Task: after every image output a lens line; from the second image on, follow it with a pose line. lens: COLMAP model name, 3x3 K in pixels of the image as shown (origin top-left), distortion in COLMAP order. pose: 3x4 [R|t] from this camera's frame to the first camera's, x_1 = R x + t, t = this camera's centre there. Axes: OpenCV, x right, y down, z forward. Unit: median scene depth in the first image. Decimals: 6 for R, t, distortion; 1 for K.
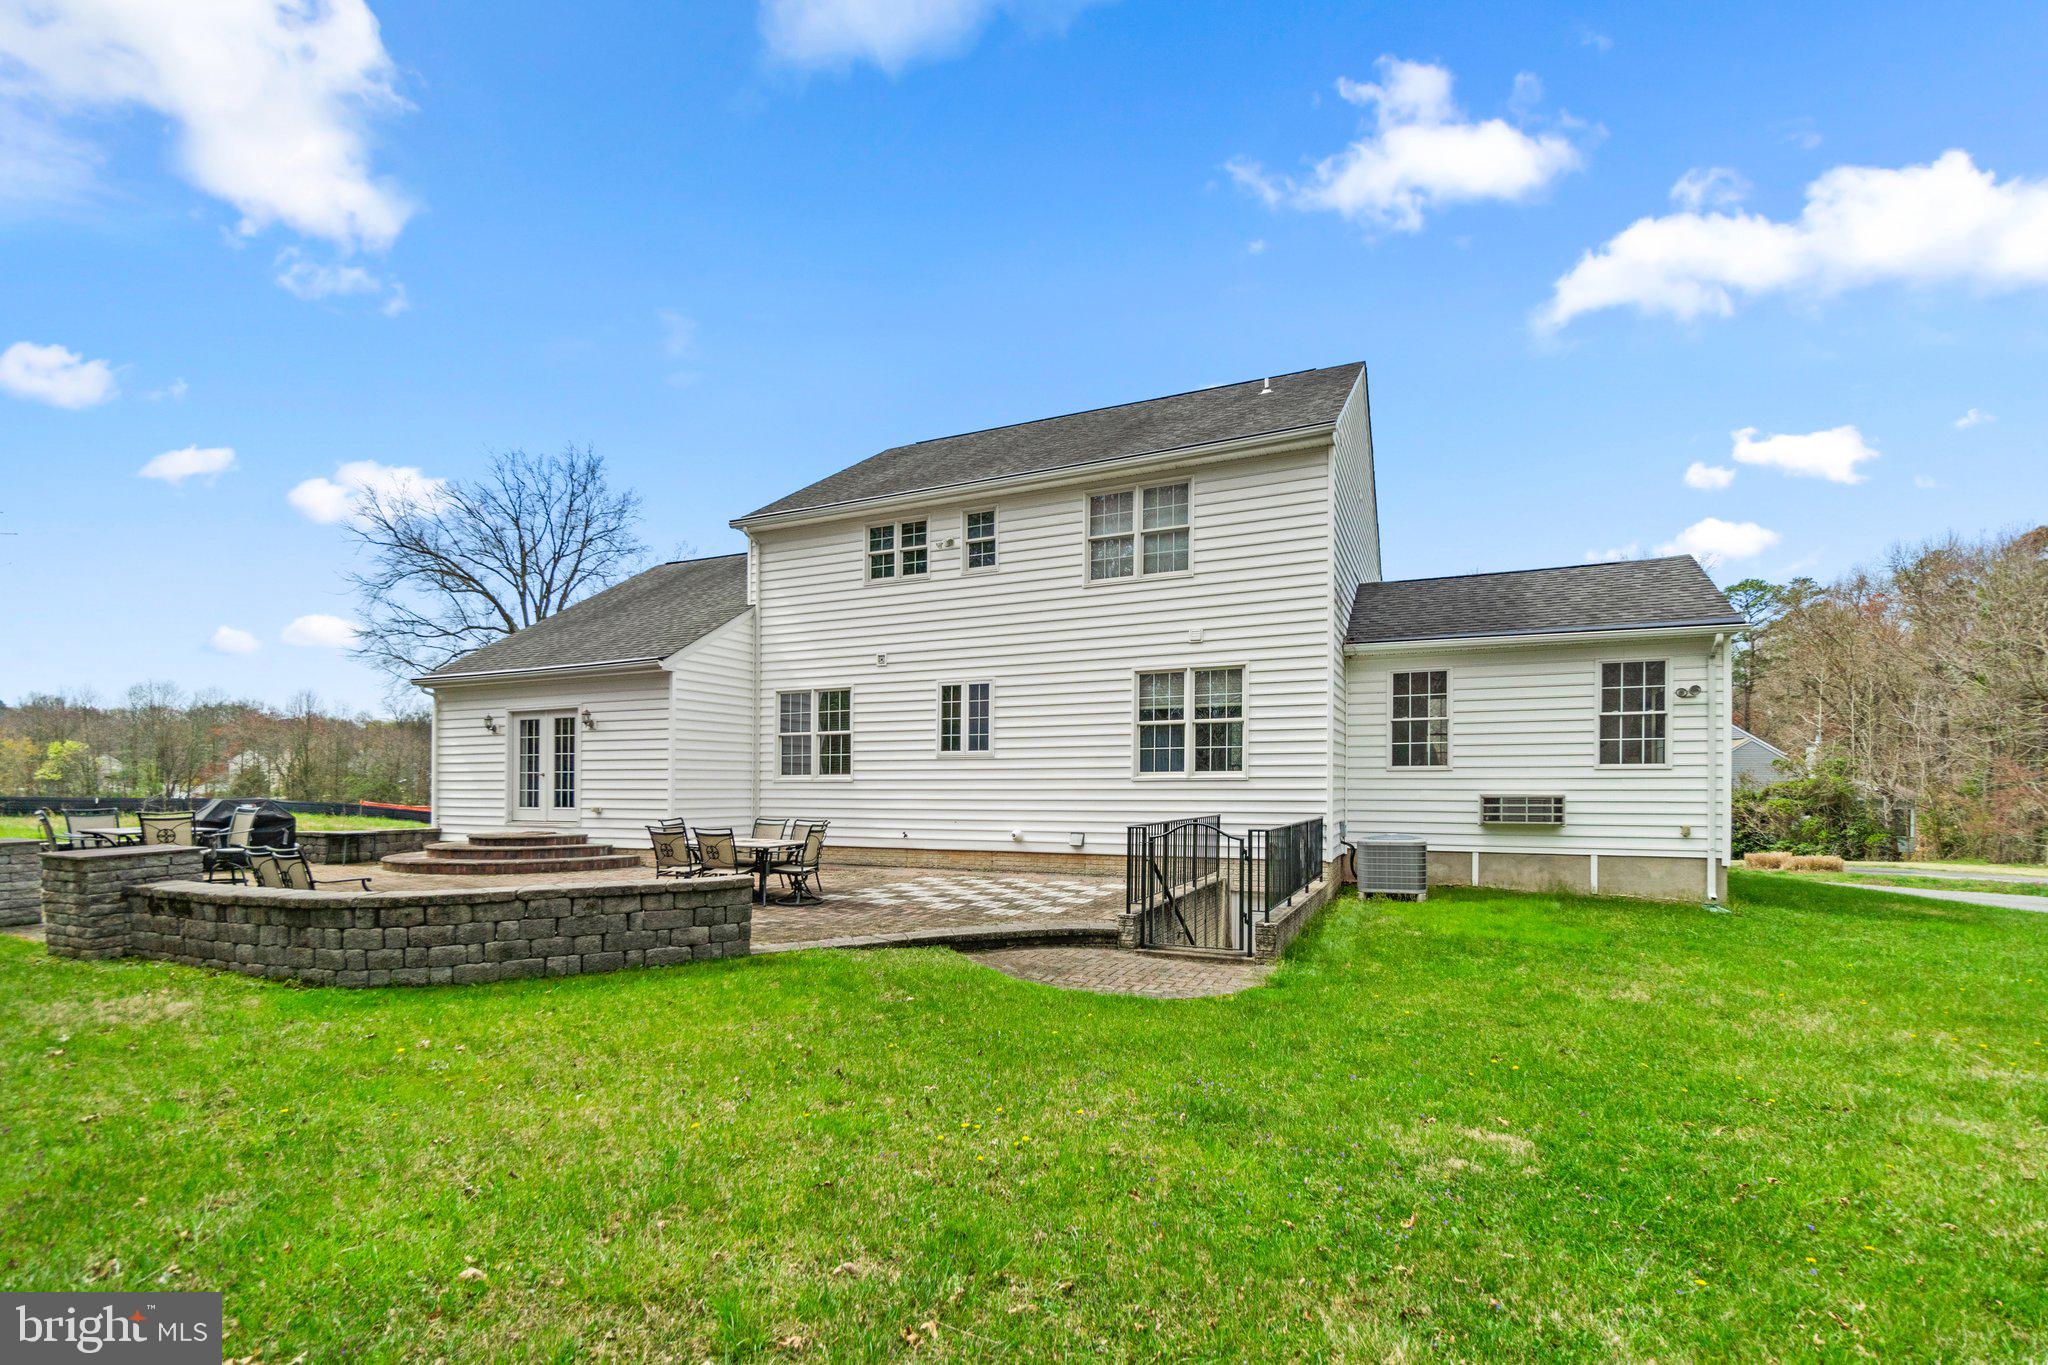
lens RADIAL K [[911.7, 0, 1043.8], [0, 911.7, 791.1], [0, 0, 1]] dist [-0.002898, -0.000994]
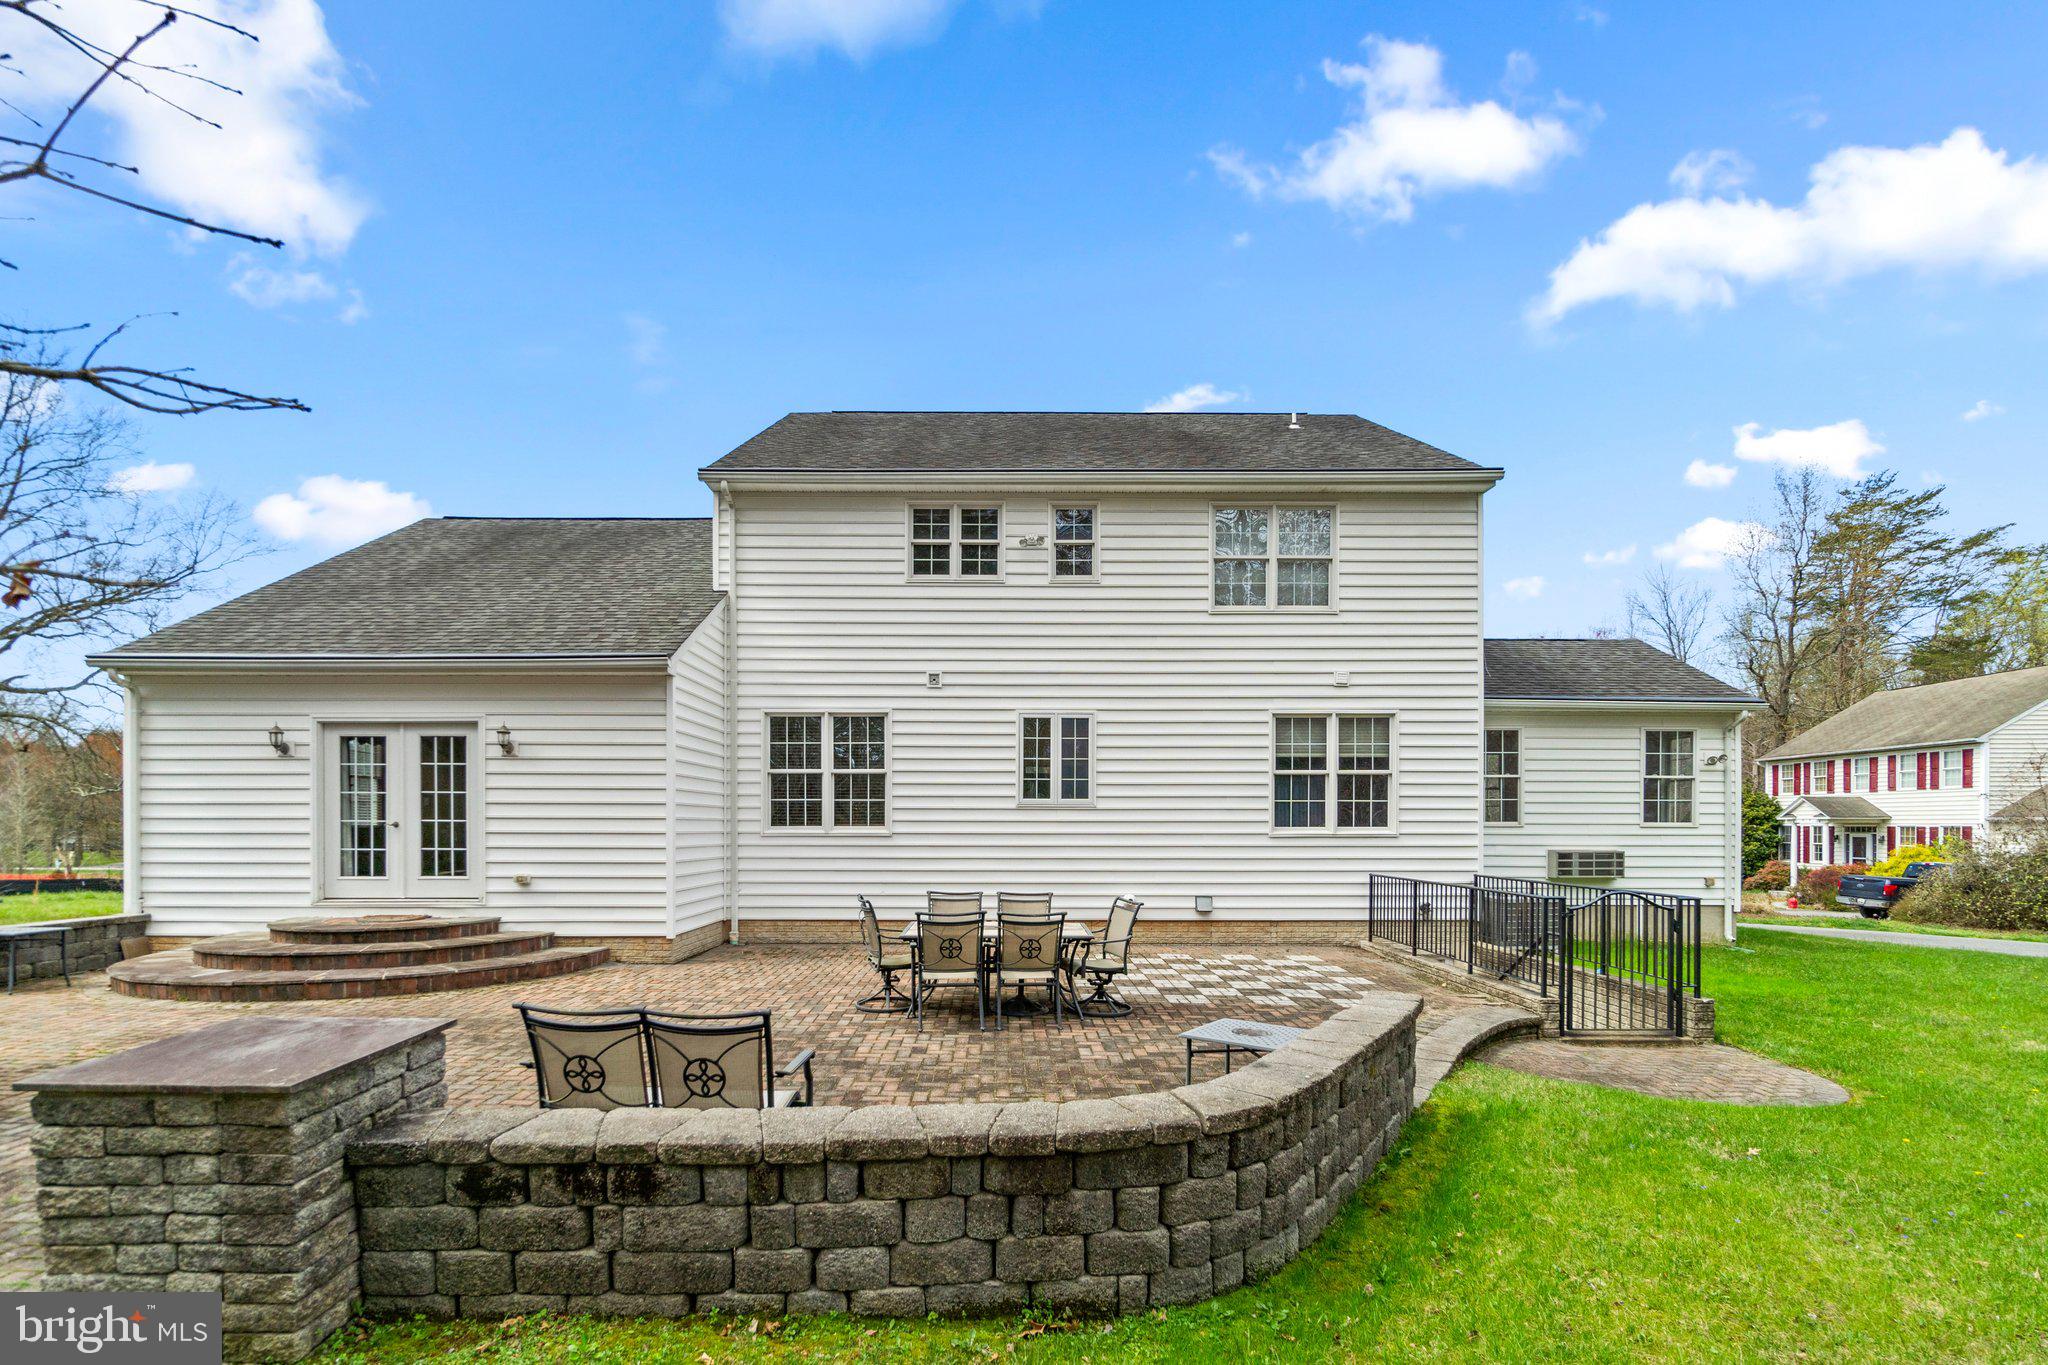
lens RADIAL K [[911.7, 0, 1008.7], [0, 911.7, 847.7], [0, 0, 1]] dist [-0.002898, -0.000994]
pose [[0.907856, -0.006132, 0.419237, -0.465382], [-0.000536, 0.999875, 0.015785, -0.013187], [-0.419281, -0.014556, 0.907740, 0.271784]]
